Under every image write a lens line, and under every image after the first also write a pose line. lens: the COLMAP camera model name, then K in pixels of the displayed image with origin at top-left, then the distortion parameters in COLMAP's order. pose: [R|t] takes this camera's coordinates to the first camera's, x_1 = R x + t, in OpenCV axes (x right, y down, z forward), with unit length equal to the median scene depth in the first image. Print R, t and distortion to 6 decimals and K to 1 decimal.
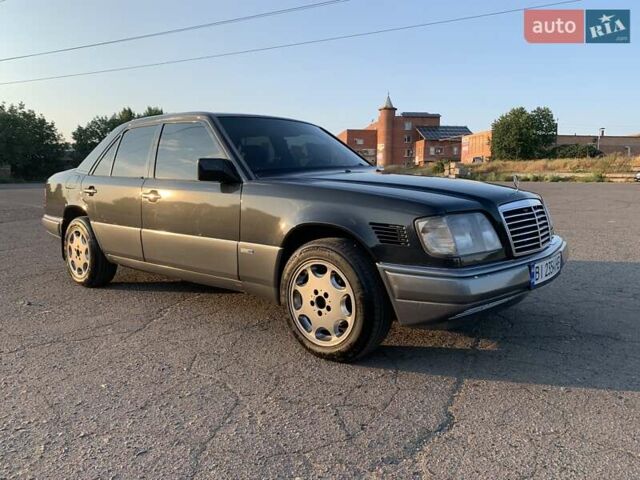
lens RADIAL K [[489.8, 0, 317.1], [0, 489.8, 230.4], [0, 0, 1]] dist [0.045148, -0.069497]
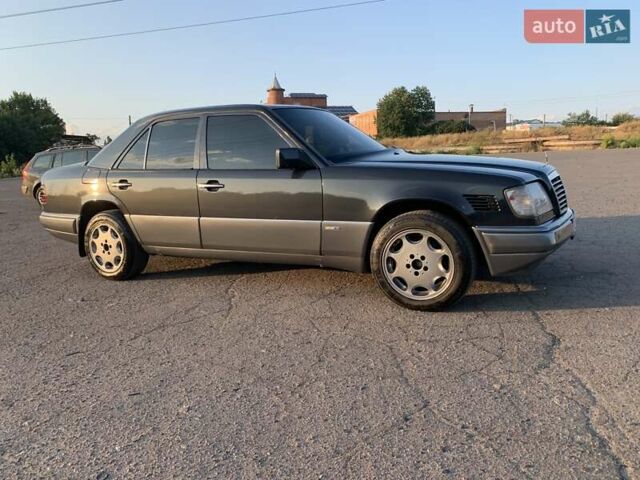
lens RADIAL K [[489.8, 0, 317.1], [0, 489.8, 230.4], [0, 0, 1]] dist [0.045148, -0.069497]
pose [[0.974488, -0.076524, 0.210991, -0.289690], [0.068860, 0.996680, 0.043448, -0.003475], [-0.213615, -0.027811, 0.976522, -0.074391]]
